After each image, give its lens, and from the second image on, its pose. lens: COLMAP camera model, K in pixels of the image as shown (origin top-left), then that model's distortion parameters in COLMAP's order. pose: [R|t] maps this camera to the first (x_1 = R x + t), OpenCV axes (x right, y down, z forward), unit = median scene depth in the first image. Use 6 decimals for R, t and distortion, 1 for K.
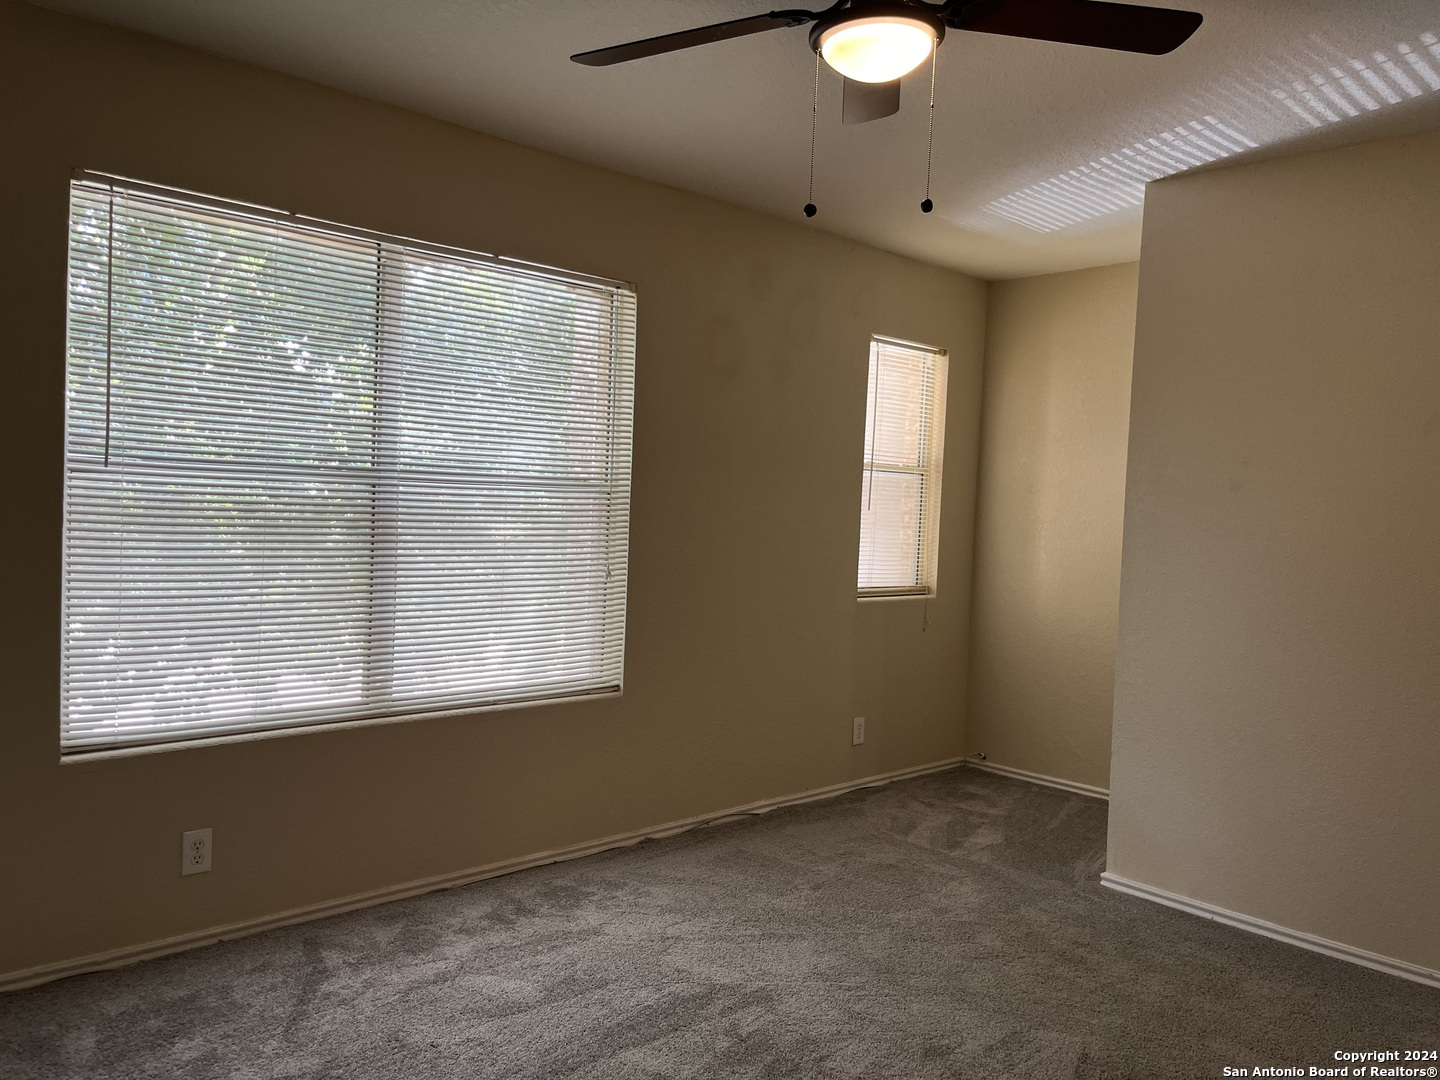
lens RADIAL K [[1086.7, 0, 714.8], [0, 1086.7, 541.9], [0, 0, 1]] dist [0.052958, -0.076352]
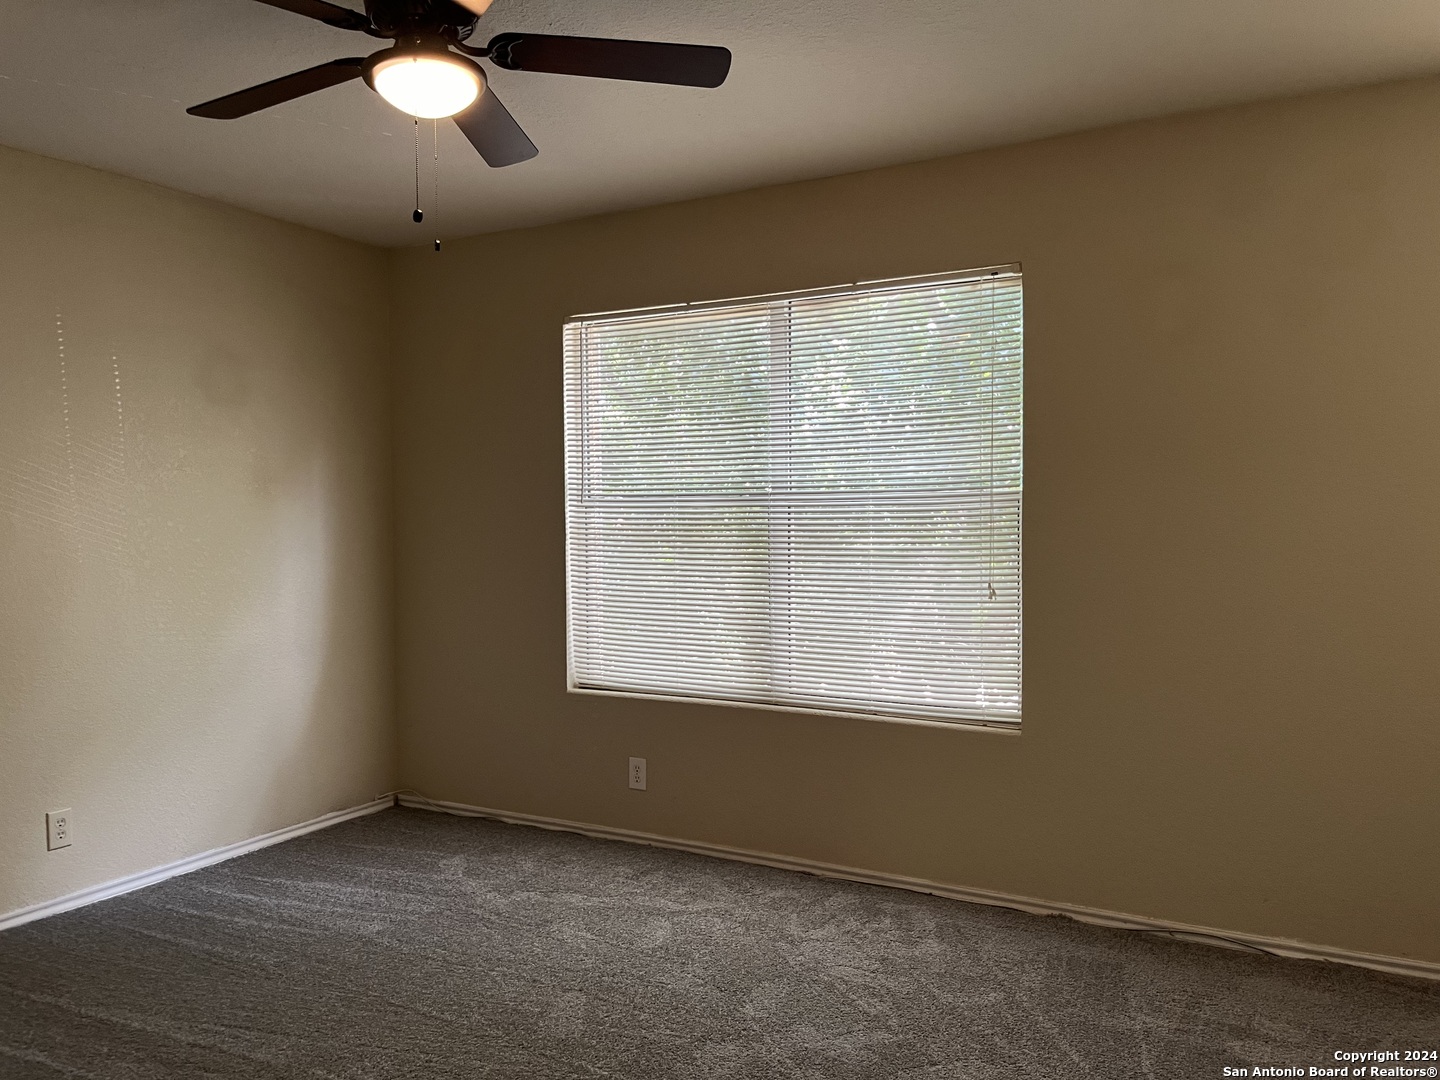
lens RADIAL K [[1086.7, 0, 714.8], [0, 1086.7, 541.9], [0, 0, 1]] dist [0.052958, -0.076352]
pose [[0.310643, -0.018677, -0.950343, 0.738659], [-0.021769, 0.999405, -0.026757, 0.017814], [0.950277, 0.029000, 0.310051, 0.543617]]
